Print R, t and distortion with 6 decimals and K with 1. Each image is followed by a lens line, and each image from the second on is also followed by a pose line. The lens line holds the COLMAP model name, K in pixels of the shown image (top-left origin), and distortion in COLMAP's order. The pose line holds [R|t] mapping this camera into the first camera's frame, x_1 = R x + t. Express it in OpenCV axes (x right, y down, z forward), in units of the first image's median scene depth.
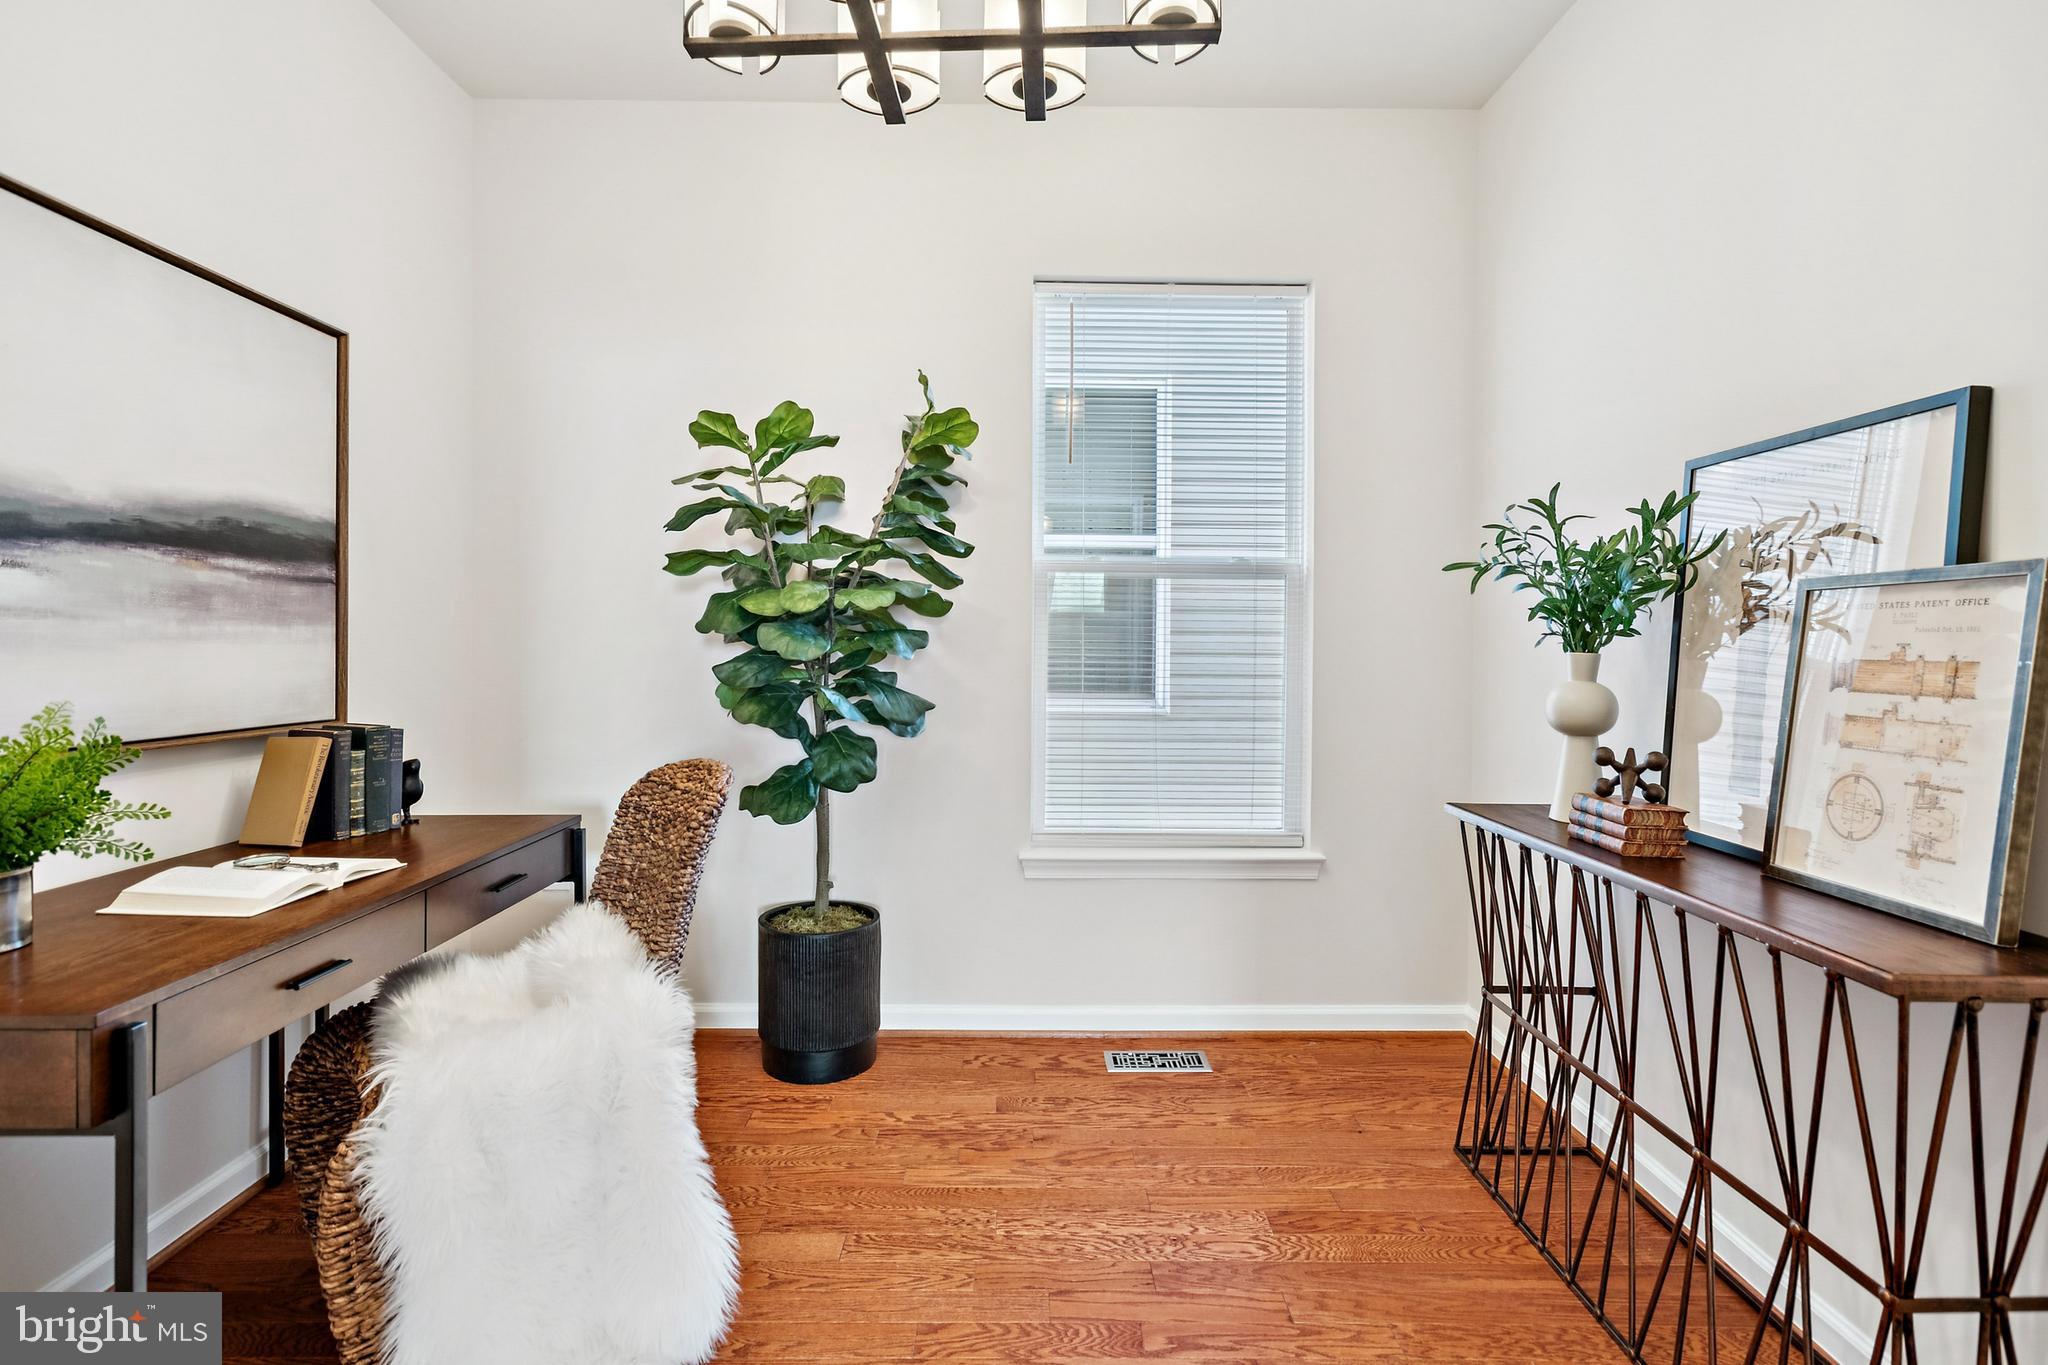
lens RADIAL K [[994.3, 0, 1024.7], [0, 994.3, 642.6], [0, 0, 1]] dist [-0.009974, 0.009638]
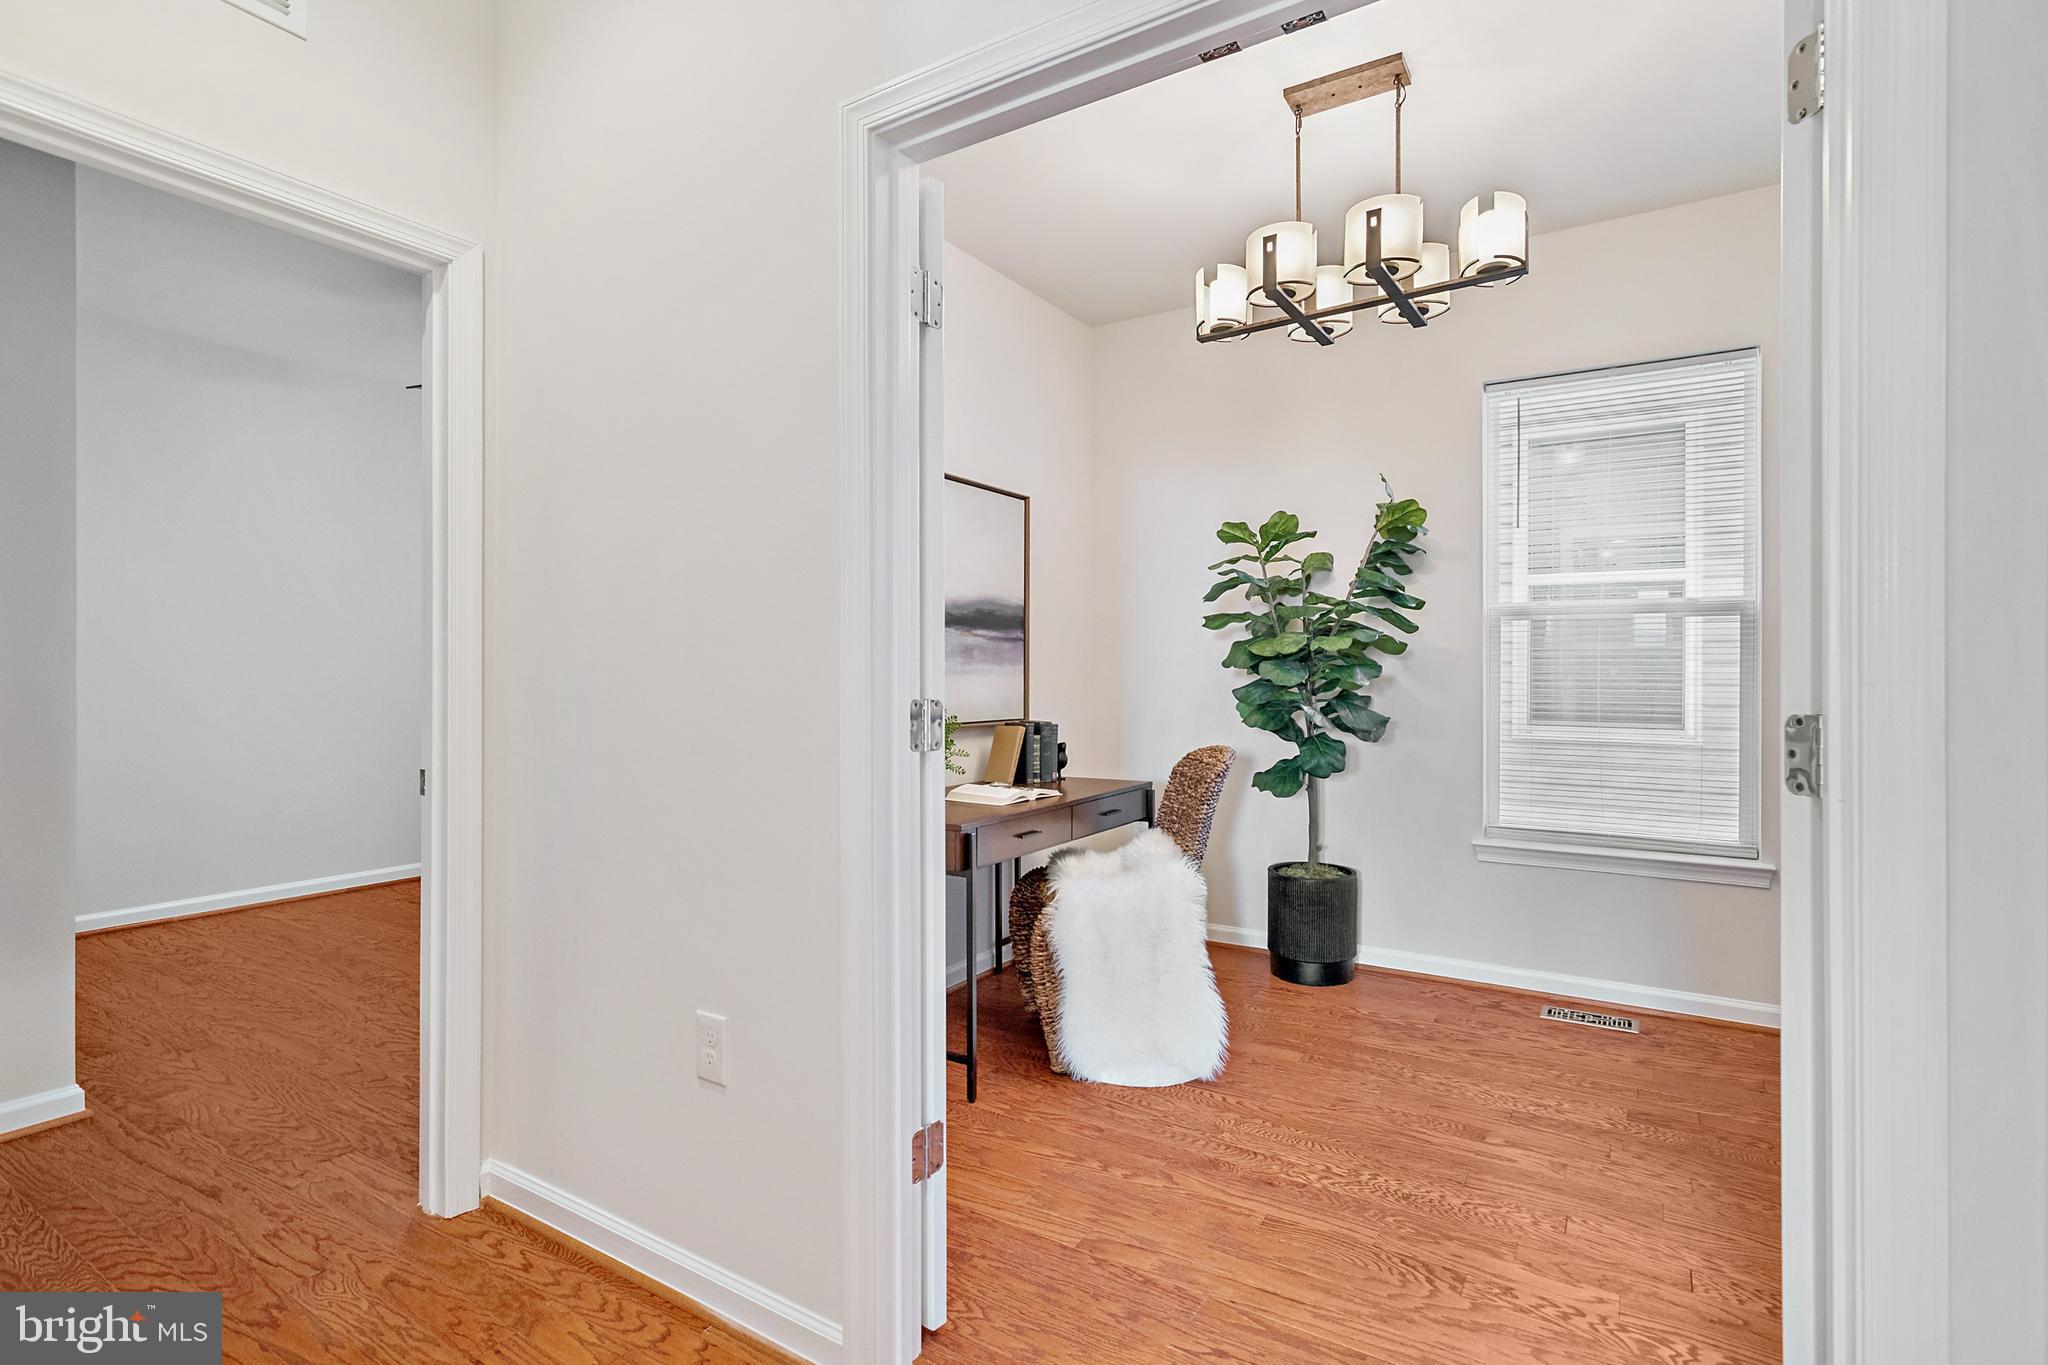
lens RADIAL K [[994.3, 0, 1021.2], [0, 994.3, 677.5], [0, 0, 1]] dist [-0.009974, 0.009638]
pose [[0.838596, -0.000874, -0.544752, 0.266353], [0.001489, 0.999999, 0.000688, 0.004044], [0.544751, -0.001388, 0.838597, -0.492526]]
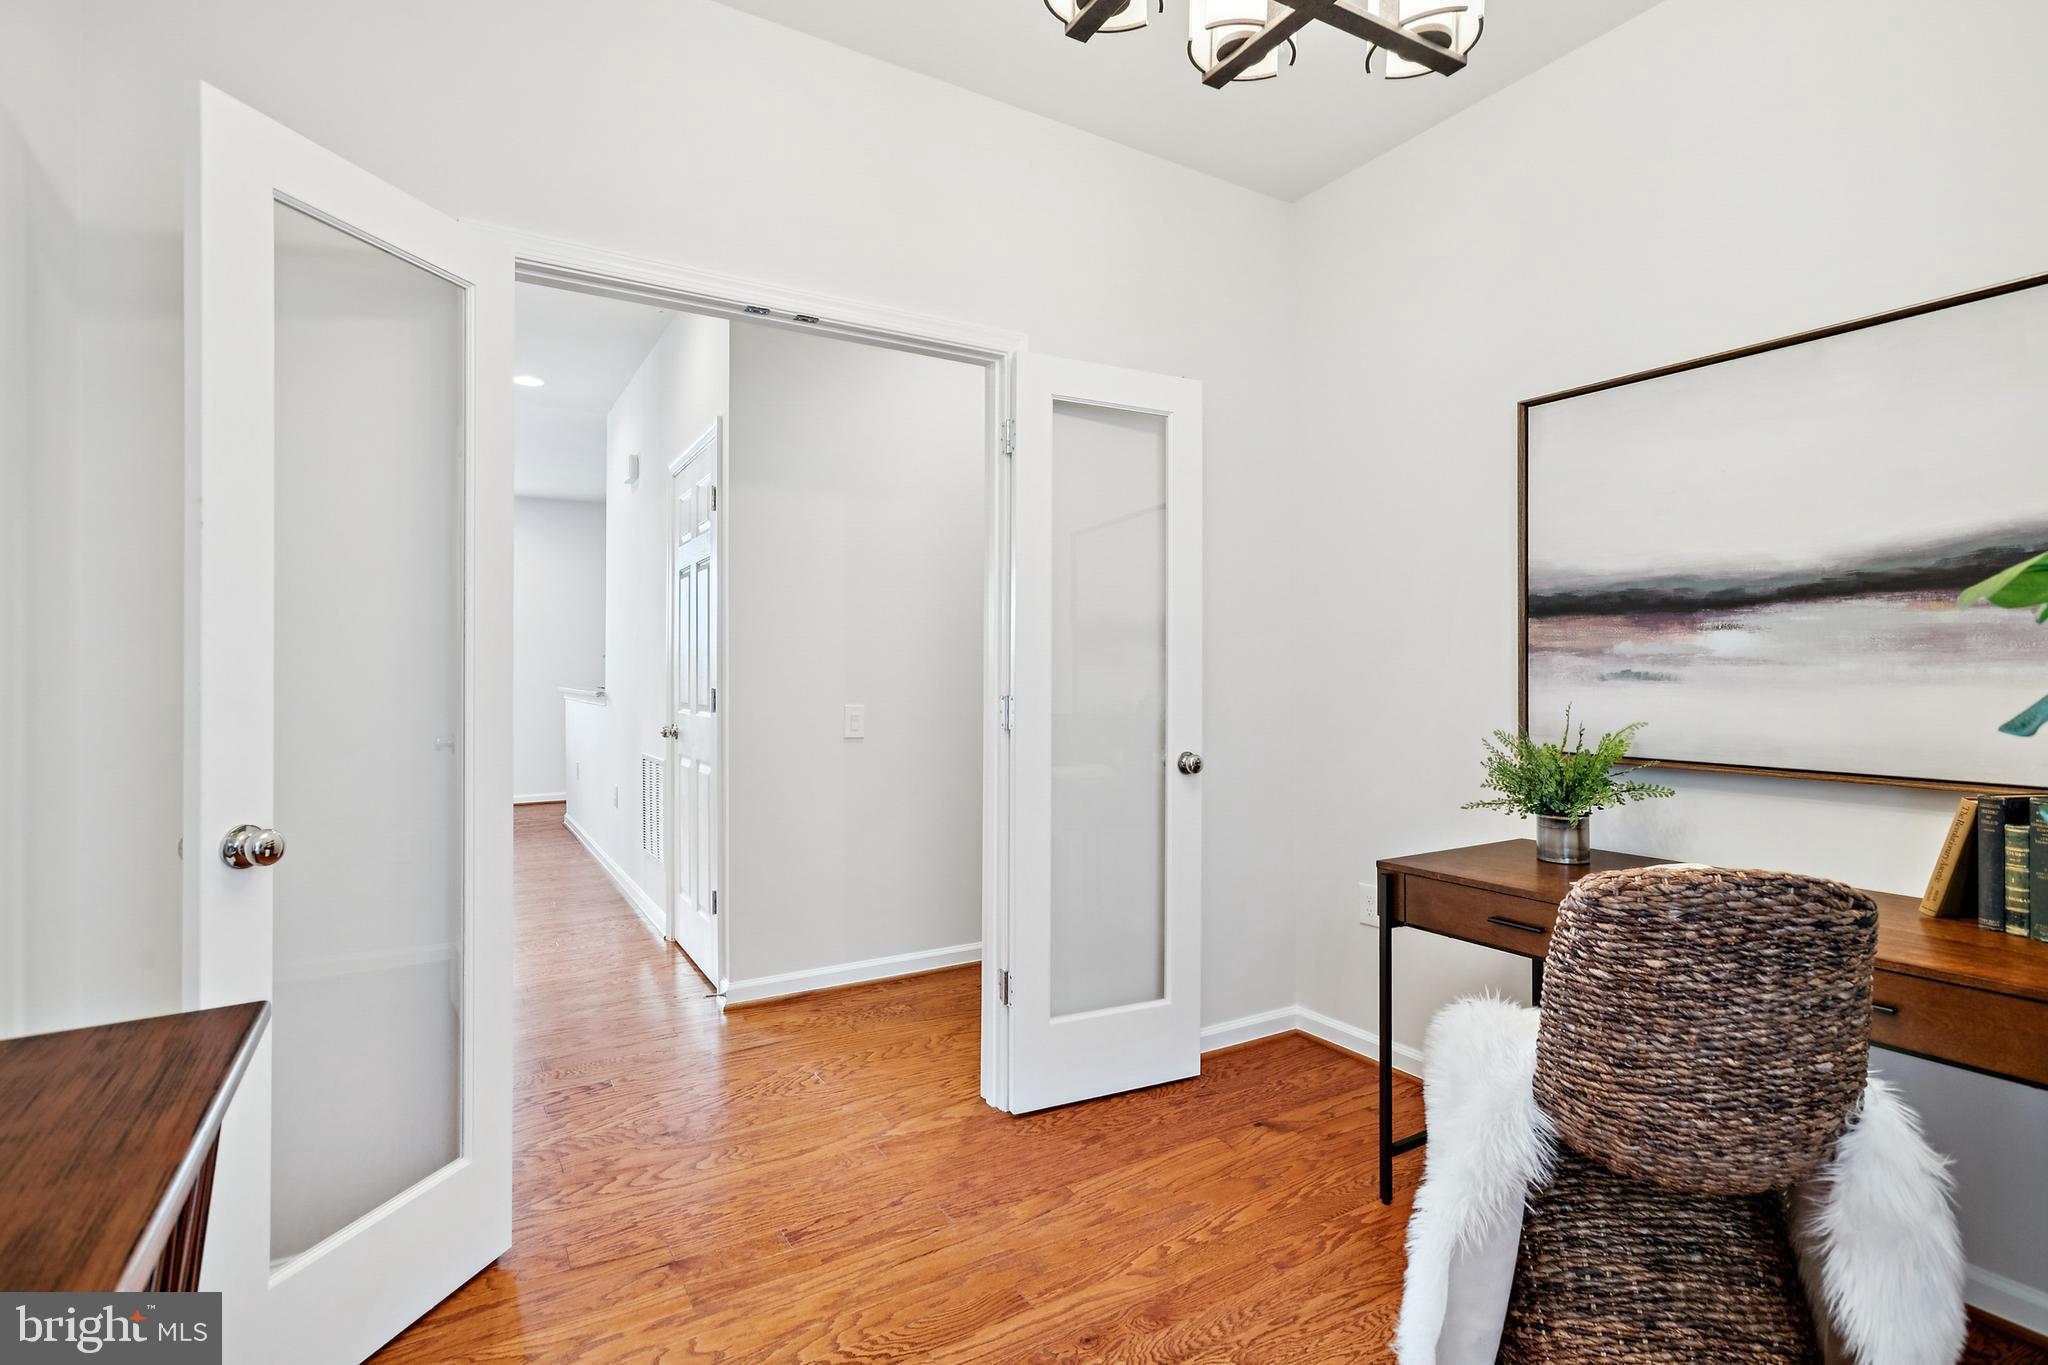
lens RADIAL K [[994.3, 0, 1030.2], [0, 994.3, 672.7], [0, 0, 1]] dist [-0.009974, 0.009638]
pose [[-0.861140, -0.006824, -0.508322, 0.373482], [-0.007260, 0.999973, -0.001125, -0.004545], [0.508316, 0.002722, -0.861166, 1.210951]]
